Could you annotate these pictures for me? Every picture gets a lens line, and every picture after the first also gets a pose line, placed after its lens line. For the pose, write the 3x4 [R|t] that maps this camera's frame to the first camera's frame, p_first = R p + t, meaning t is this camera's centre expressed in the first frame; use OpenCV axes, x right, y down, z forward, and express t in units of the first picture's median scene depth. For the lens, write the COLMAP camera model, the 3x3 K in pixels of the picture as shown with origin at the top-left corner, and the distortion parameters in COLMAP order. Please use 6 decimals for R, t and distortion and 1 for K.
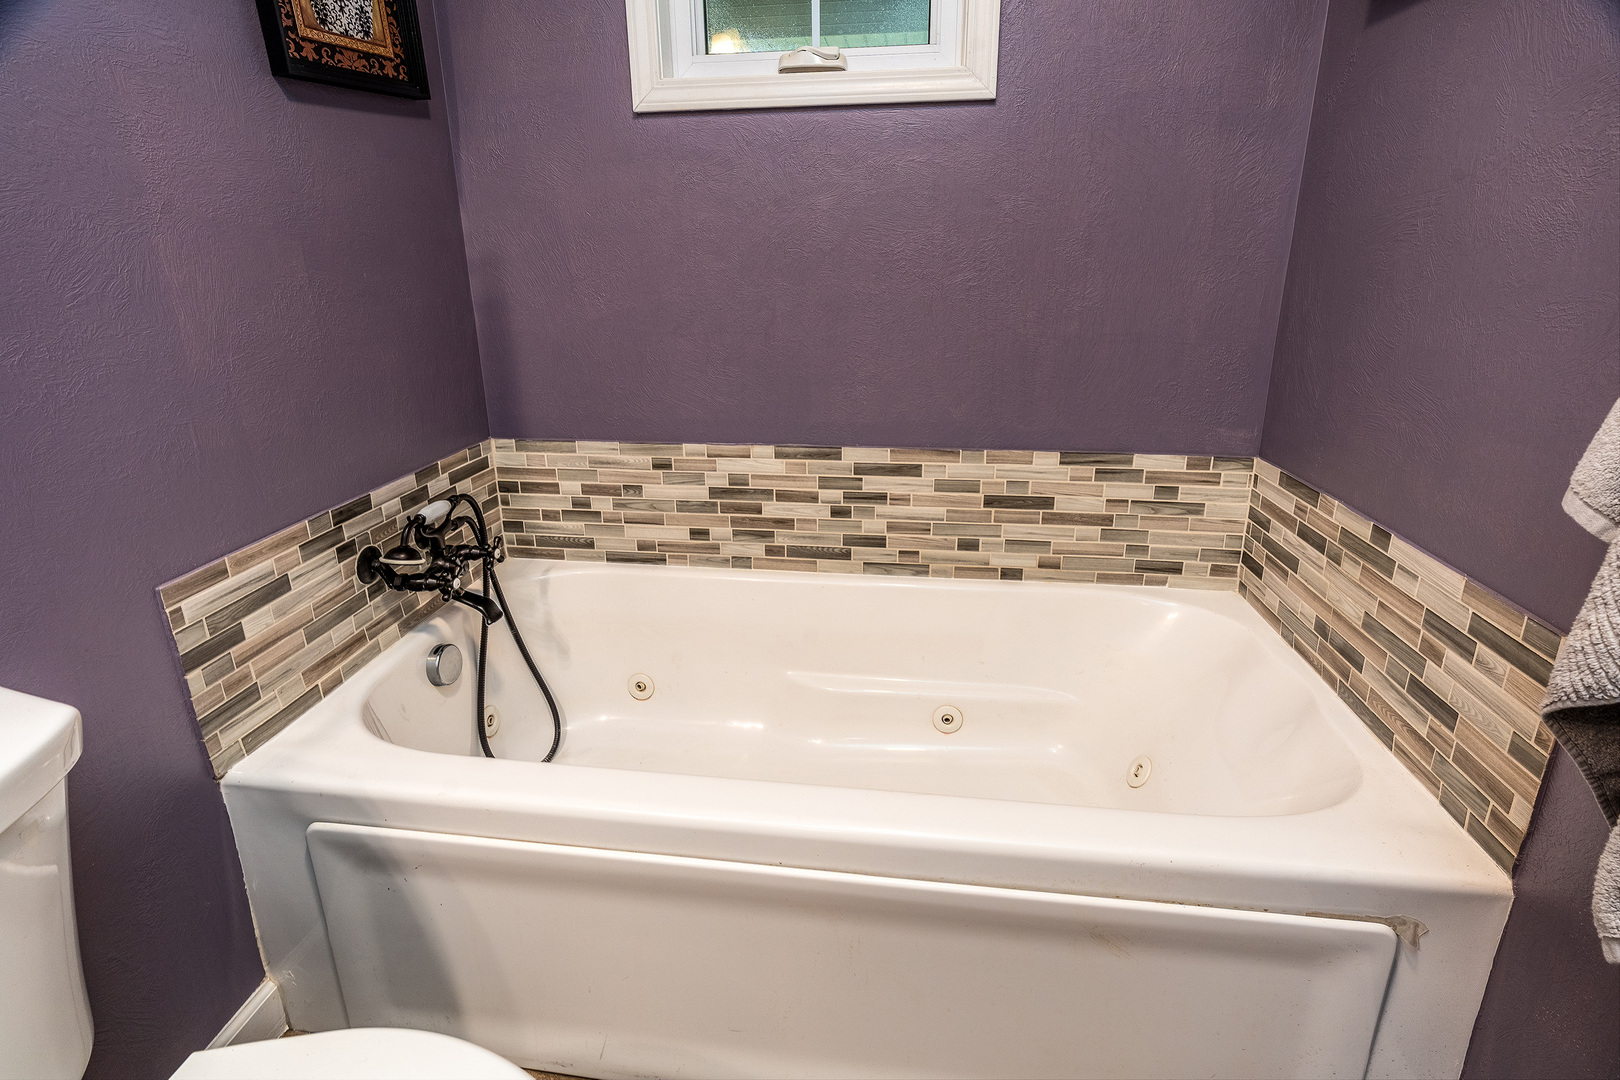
lens RADIAL K [[778.2, 0, 816.5], [0, 778.2, 489.2], [0, 0, 1]] dist [-0.018046, -0.000028]
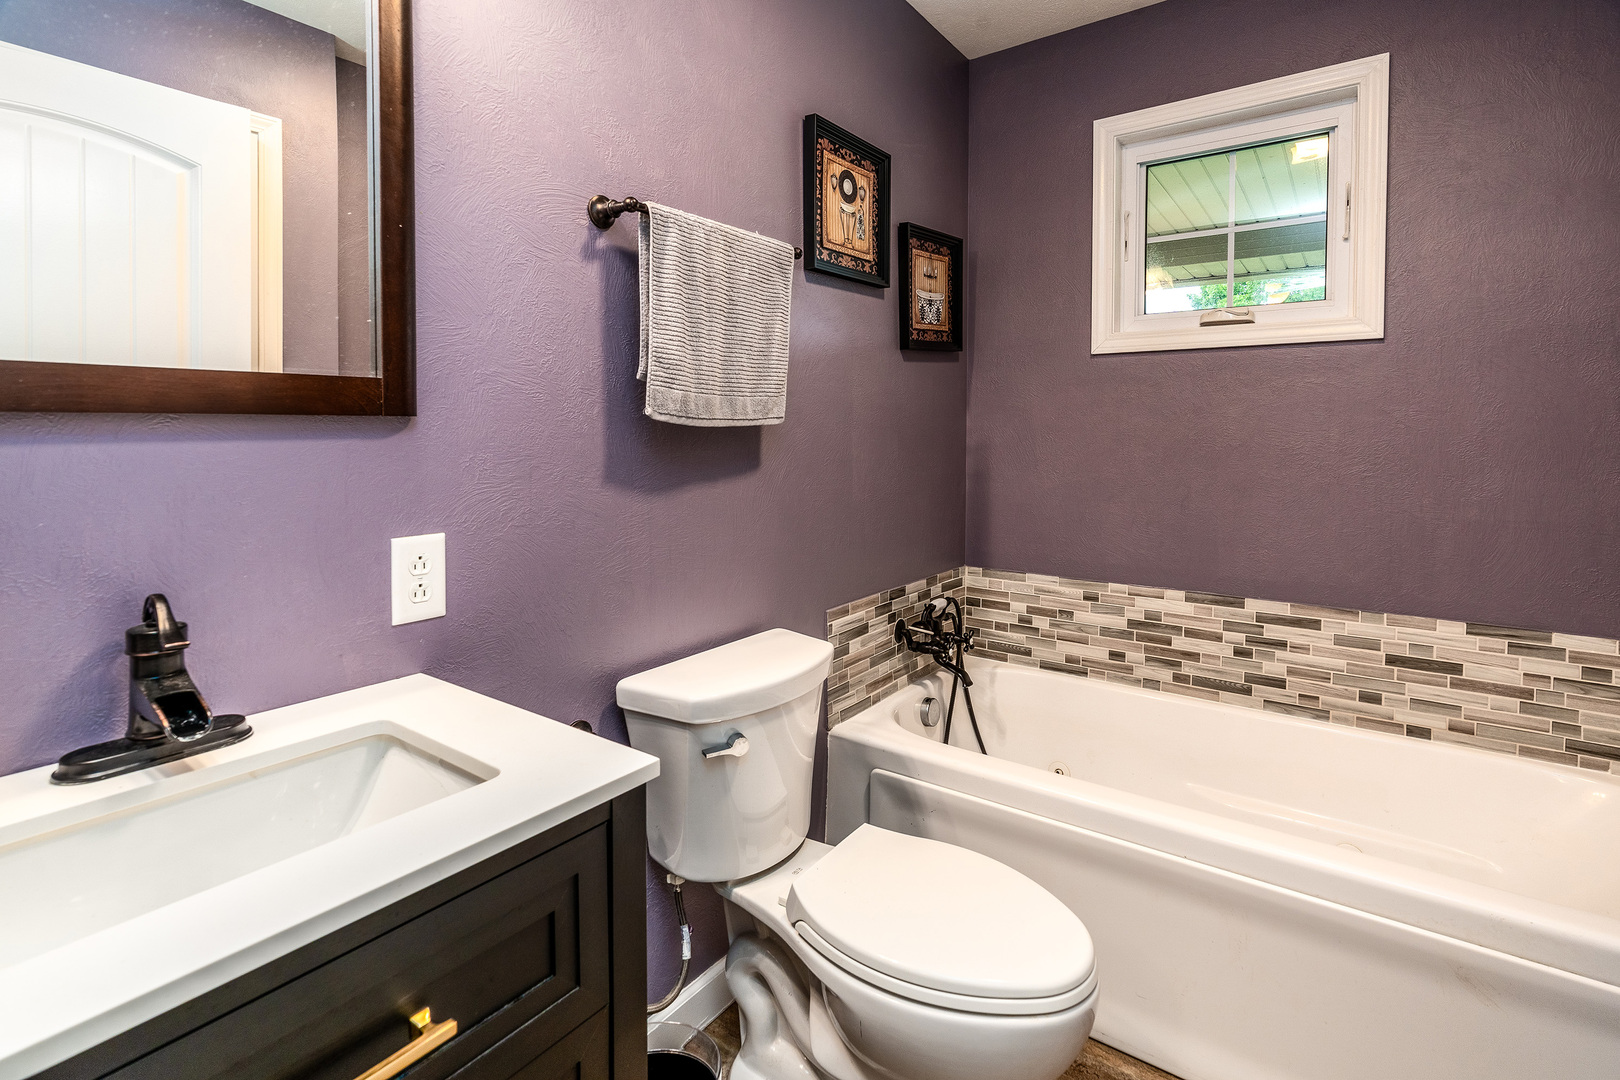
lens RADIAL K [[783.1, 0, 814.1], [0, 783.1, 452.7], [0, 0, 1]] dist [-0.001674, 0.000818]
pose [[0.882611, 0.026797, -0.469340, 0.005579], [-0.152054, 0.960981, -0.231076, 0.116243], [0.444835, 0.275315, 0.852246, -0.434094]]
